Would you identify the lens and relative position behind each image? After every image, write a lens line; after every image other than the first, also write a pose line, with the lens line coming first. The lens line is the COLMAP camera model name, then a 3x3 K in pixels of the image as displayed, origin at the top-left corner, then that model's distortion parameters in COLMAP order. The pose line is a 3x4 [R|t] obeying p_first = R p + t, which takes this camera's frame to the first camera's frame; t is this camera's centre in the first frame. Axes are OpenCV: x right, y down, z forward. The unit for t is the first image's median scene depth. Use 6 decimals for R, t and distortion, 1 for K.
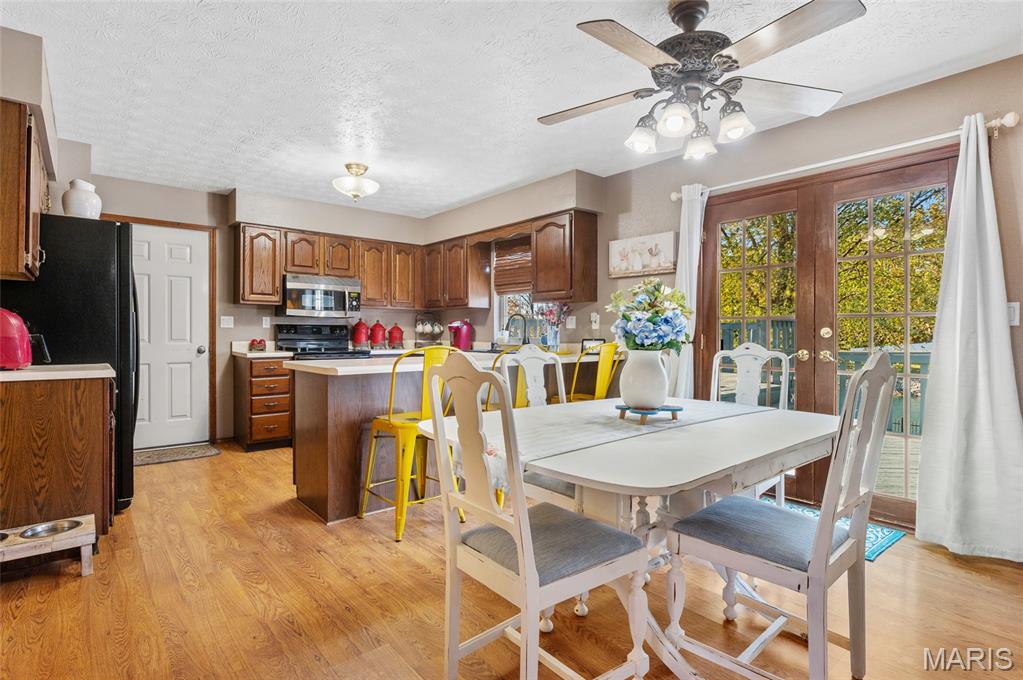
lens RADIAL K [[505.8, 0, 511.4], [0, 505.8, 336.9], [0, 0, 1]] dist [-0.003131, -0.002509]
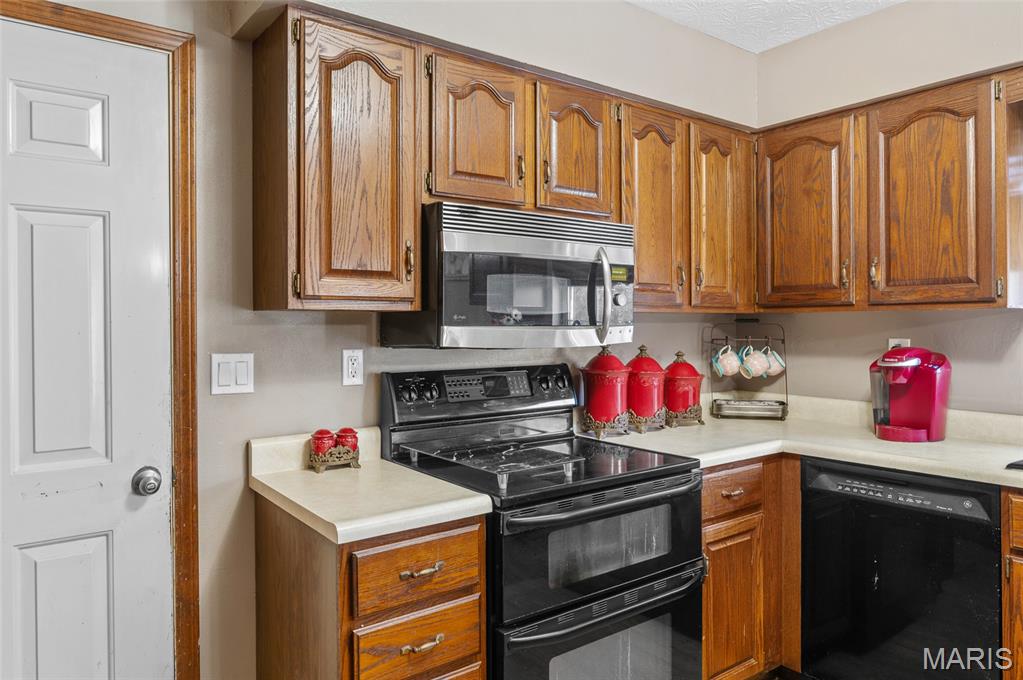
lens RADIAL K [[686.0, 0, 516.5], [0, 686.0, 327.3], [0, 0, 1]] dist [-0.004828, 0.002257]
pose [[0.998600, -0.011299, -0.051680, -0.392574], [0.010979, 0.999919, -0.006473, -0.052716], [0.051749, 0.005897, 0.998643, 0.637815]]
